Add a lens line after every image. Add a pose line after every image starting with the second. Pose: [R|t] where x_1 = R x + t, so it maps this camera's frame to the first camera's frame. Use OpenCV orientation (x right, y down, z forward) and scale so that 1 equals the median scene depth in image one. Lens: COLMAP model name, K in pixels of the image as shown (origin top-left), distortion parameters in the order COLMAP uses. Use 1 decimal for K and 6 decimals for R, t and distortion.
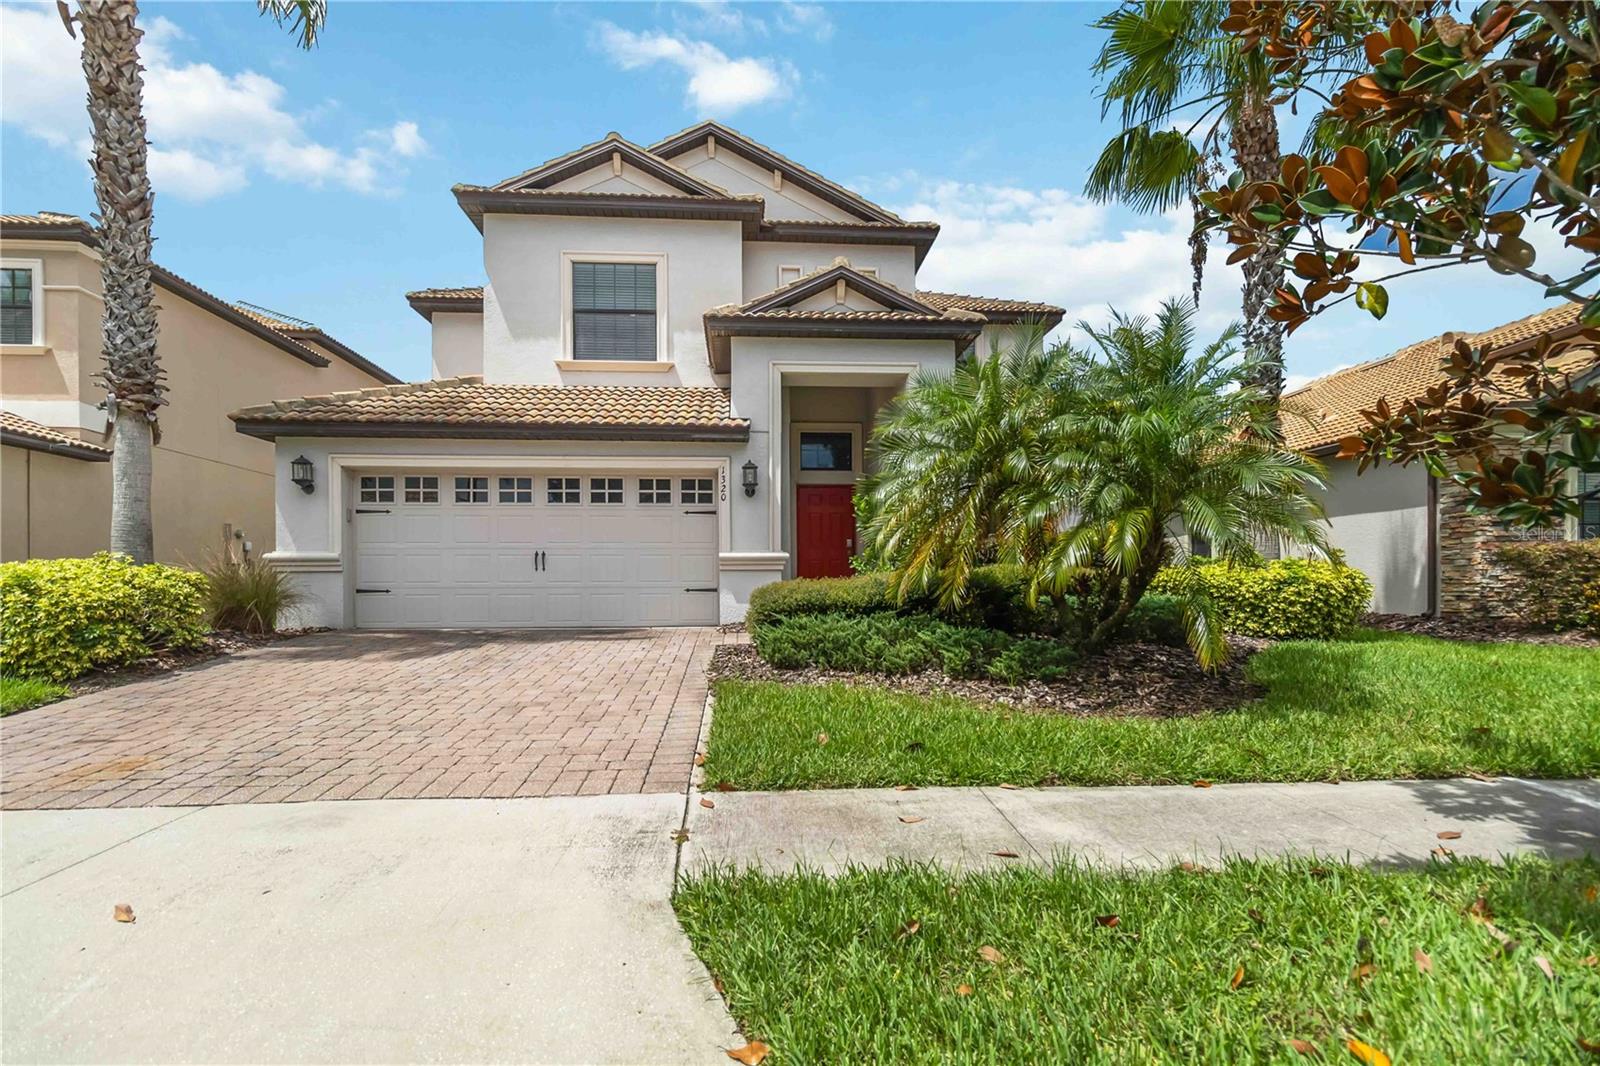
lens RADIAL K [[757.9, 0, 798.9], [0, 757.9, 591.0], [0, 0, 1]] dist [-0.000927, -0.000405]
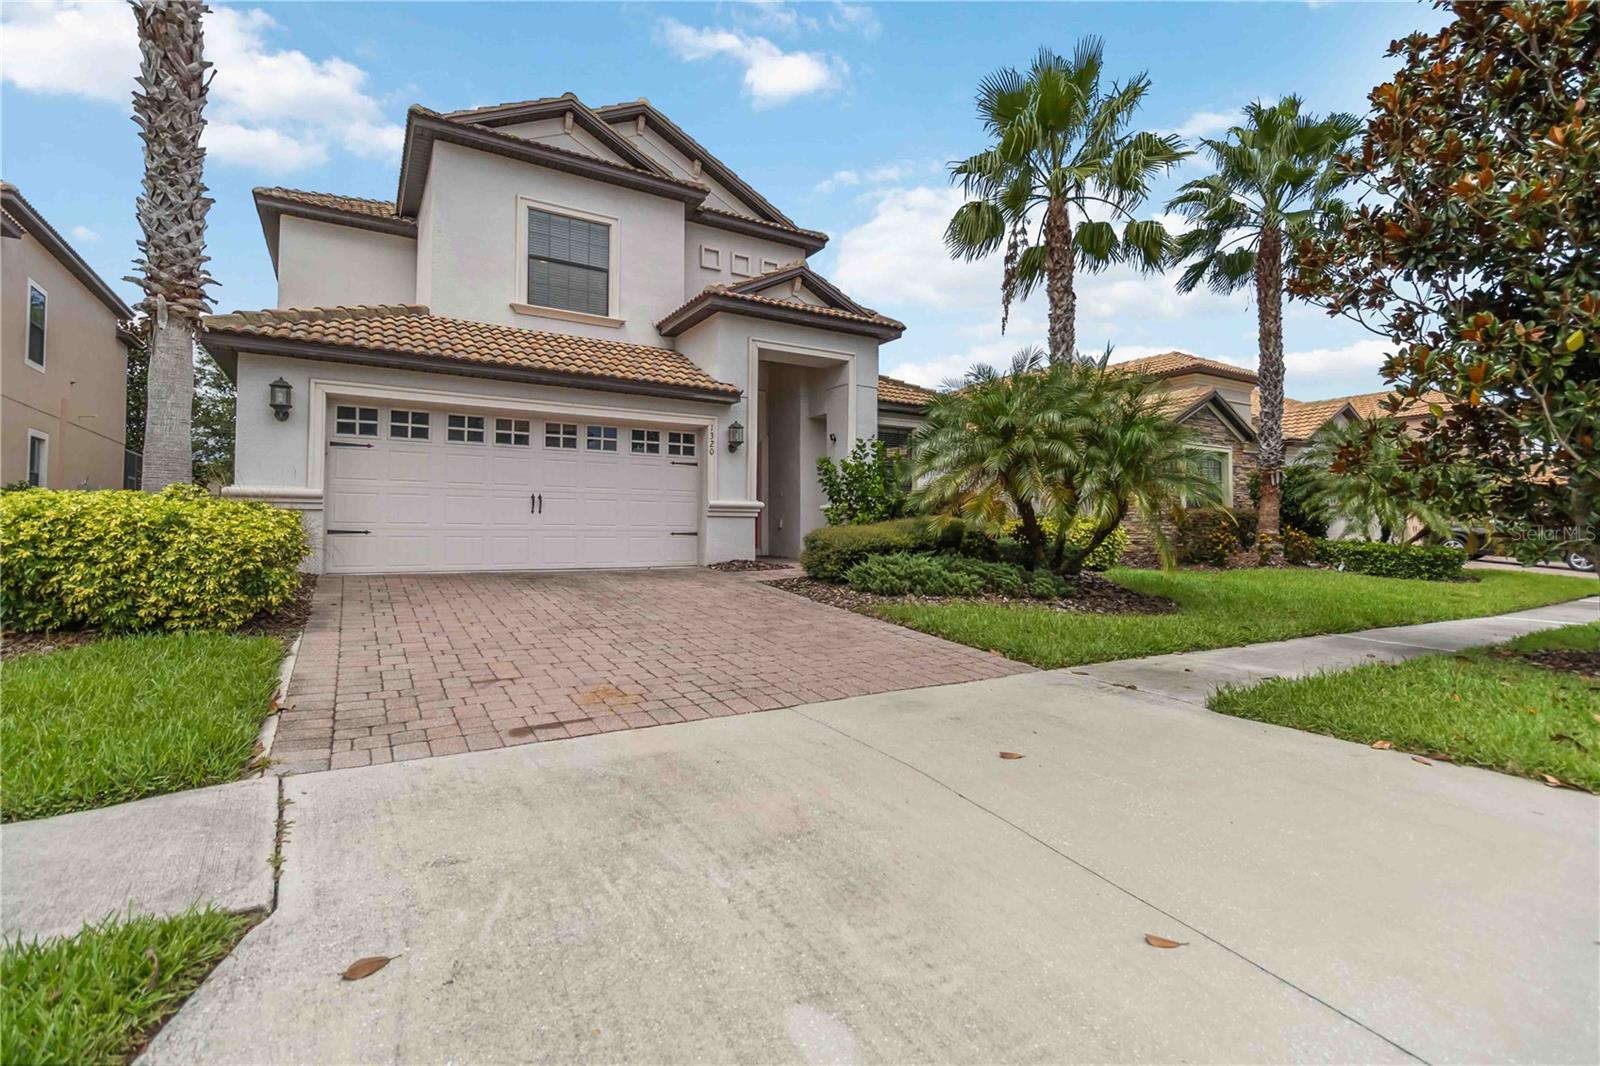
lens RADIAL K [[732.5, 0, 801.3], [0, 732.5, 511.9], [0, 0, 1]] dist [-0.001211, 0.000562]
pose [[0.889247, 0.021552, 0.456920, -0.466723], [-0.007237, 0.999427, -0.033057, 0.001253], [-0.457370, 0.026089, 0.888894, -0.028274]]
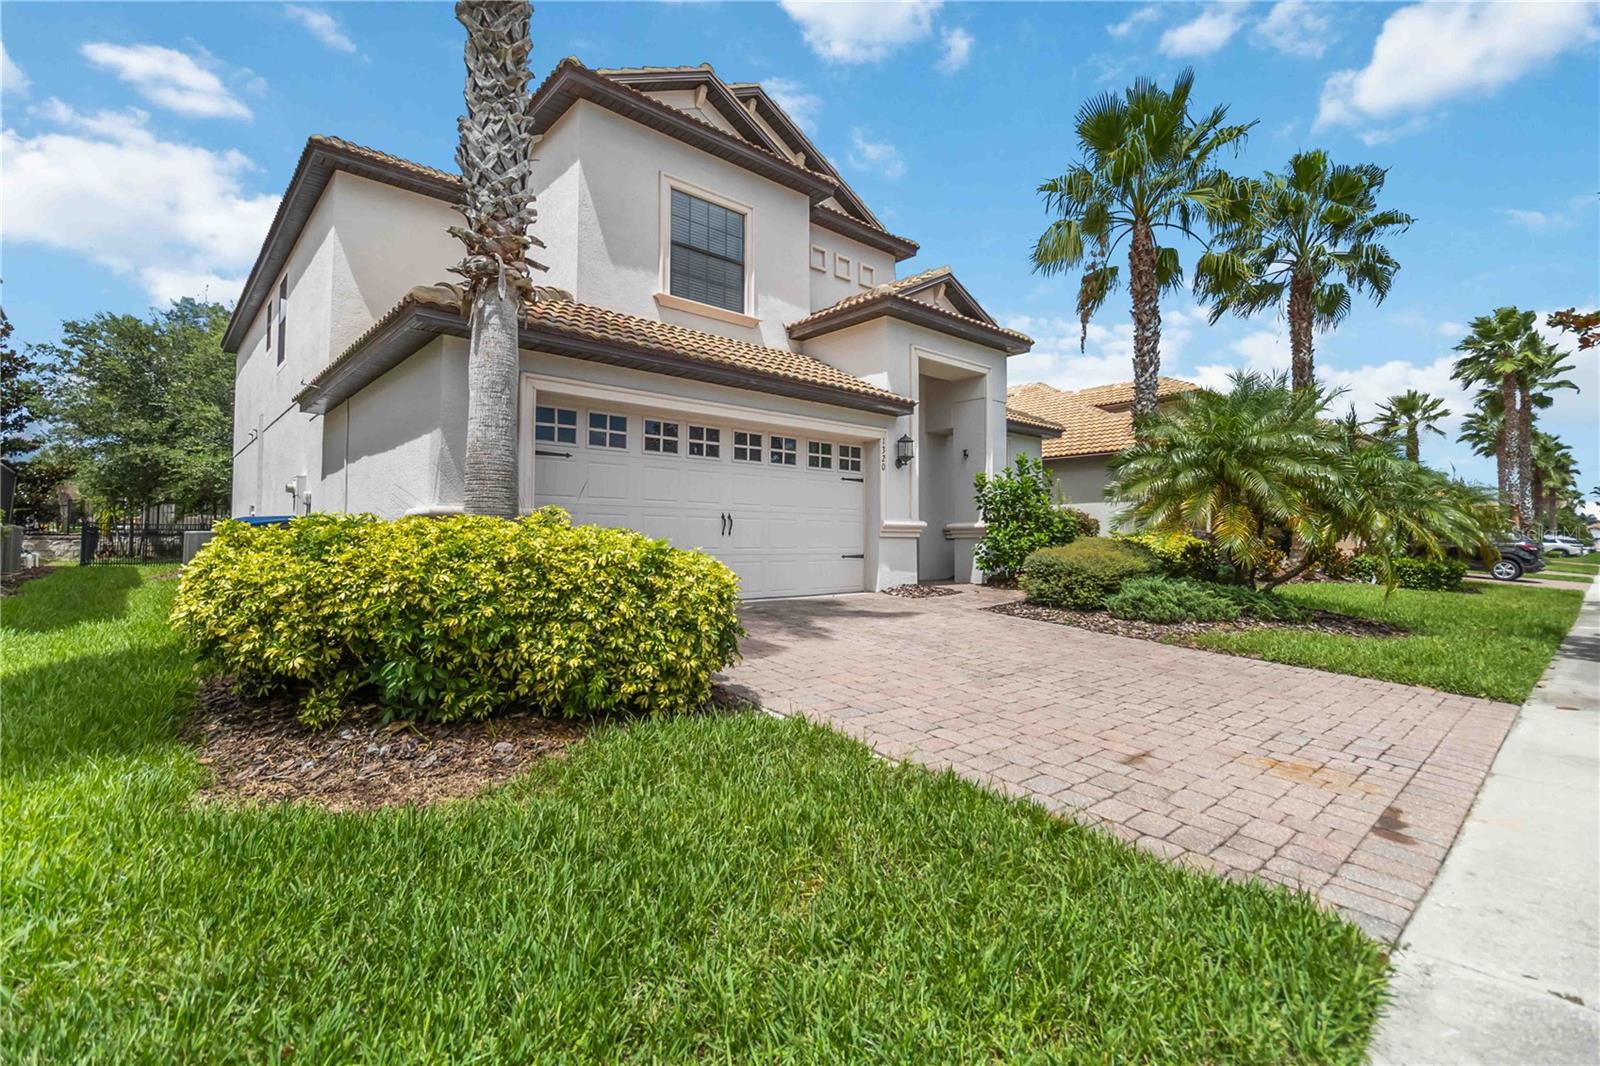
lens RADIAL K [[732.5, 0, 801.3], [0, 732.5, 511.9], [0, 0, 1]] dist [-0.001211, 0.000562]
pose [[0.792159, 0.032394, 0.609454, -0.780016], [-0.002831, 0.998775, -0.049408, -0.012059], [-0.610308, 0.037414, 0.791280, 0.269963]]
